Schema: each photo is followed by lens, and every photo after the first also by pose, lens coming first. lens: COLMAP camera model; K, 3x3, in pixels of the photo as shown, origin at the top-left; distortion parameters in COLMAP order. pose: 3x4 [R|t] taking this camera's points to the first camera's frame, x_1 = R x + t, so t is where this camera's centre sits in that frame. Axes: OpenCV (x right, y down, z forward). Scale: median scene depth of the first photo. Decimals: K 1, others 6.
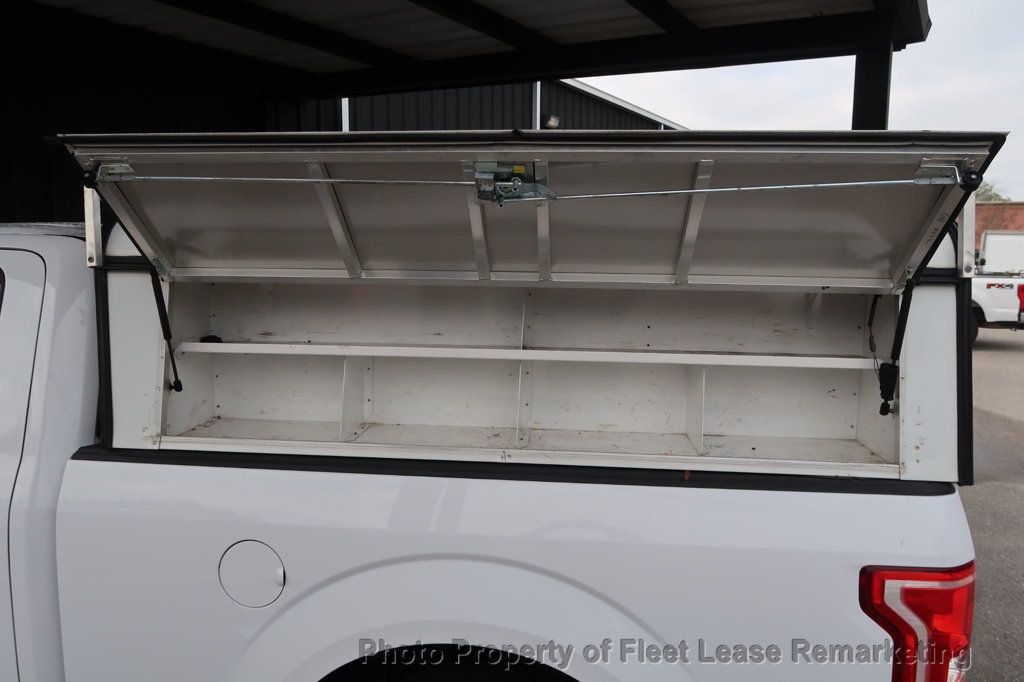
lens RADIAL K [[710.5, 0, 510.7], [0, 710.5, 337.3], [0, 0, 1]] dist [-0.033902, 0.017874]
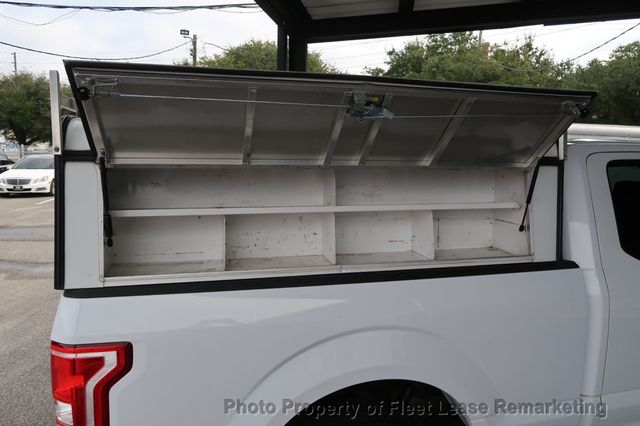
lens RADIAL K [[444.1, 0, 319.2], [0, 444.1, 210.7], [0, 0, 1]] dist [-0.033902, 0.017874]
pose [[0.940255, -0.044549, 0.337543, -0.405224], [0.036730, 0.998889, 0.029519, -0.003952], [-0.338483, -0.015357, 0.940847, 0.027388]]
